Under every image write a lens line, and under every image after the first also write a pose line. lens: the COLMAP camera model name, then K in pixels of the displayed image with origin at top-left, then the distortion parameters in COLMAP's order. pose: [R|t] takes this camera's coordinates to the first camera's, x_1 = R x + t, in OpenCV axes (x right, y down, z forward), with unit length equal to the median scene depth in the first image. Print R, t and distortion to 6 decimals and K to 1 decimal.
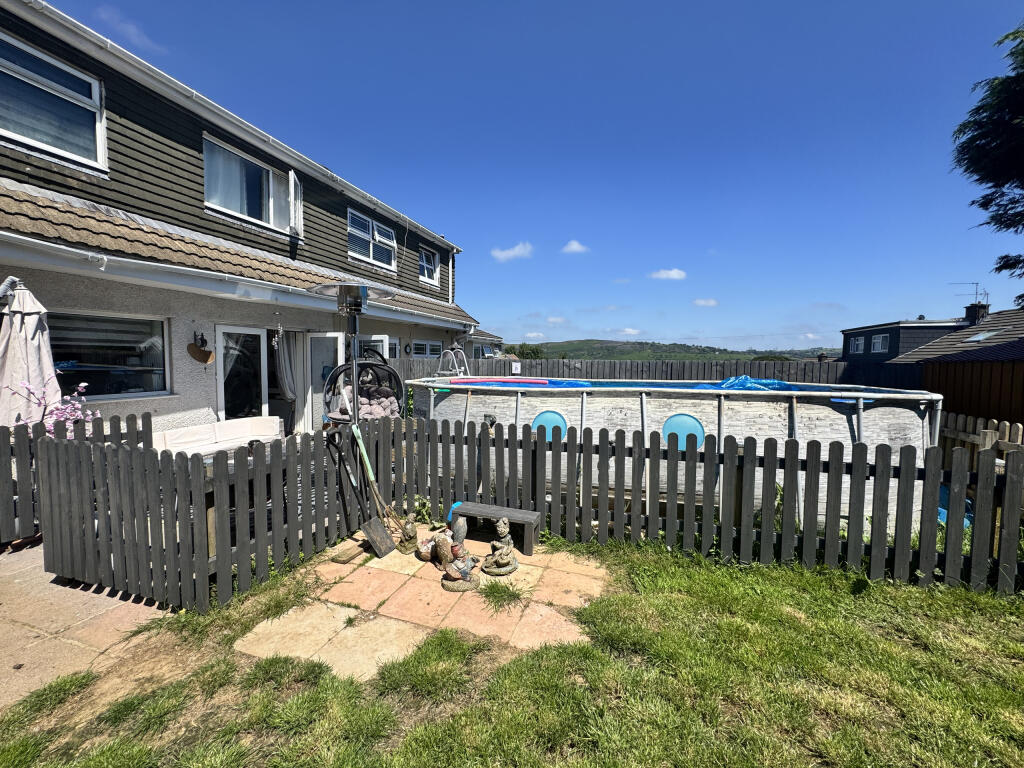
lens RADIAL K [[409.7, 0, 508.9], [0, 409.7, 379.2], [0, 0, 1]] dist [-0.004076, 0.000118]
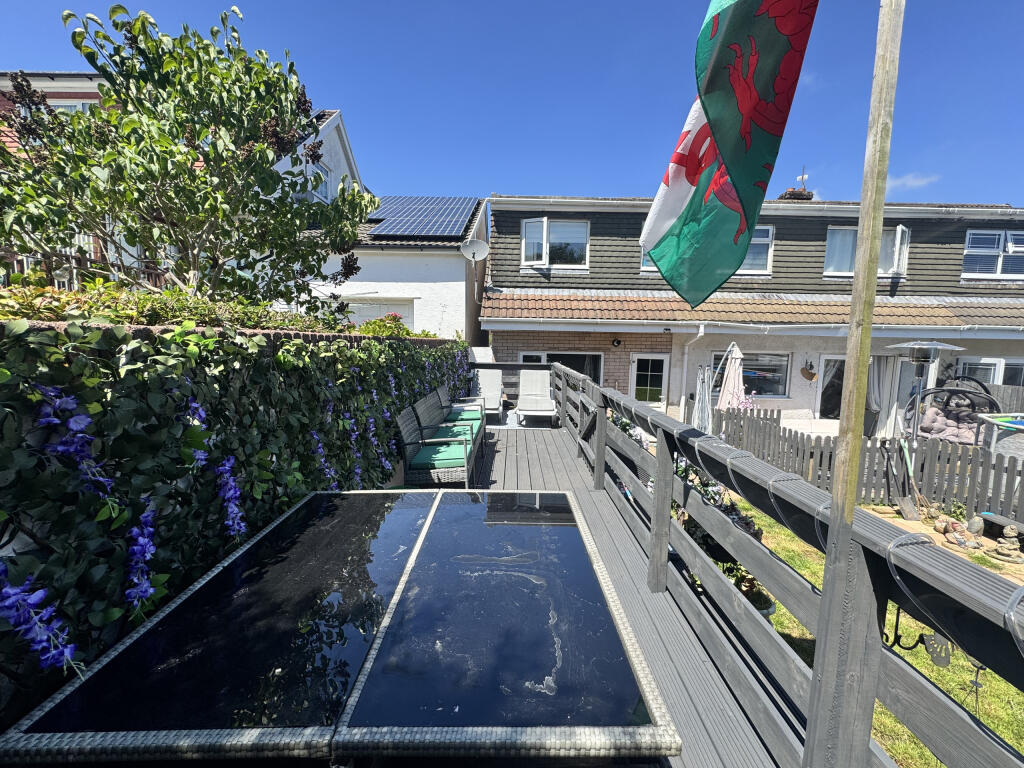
lens RADIAL K [[409.7, 0, 514.0], [0, 409.7, 383.3], [0, 0, 1]] dist [-0.004076, 0.000118]
pose [[0.315379, 0.096728, -0.944023, 0.367243], [-0.068416, 0.994521, 0.079045, -0.074694], [0.946496, 0.039657, 0.320268, -0.562422]]
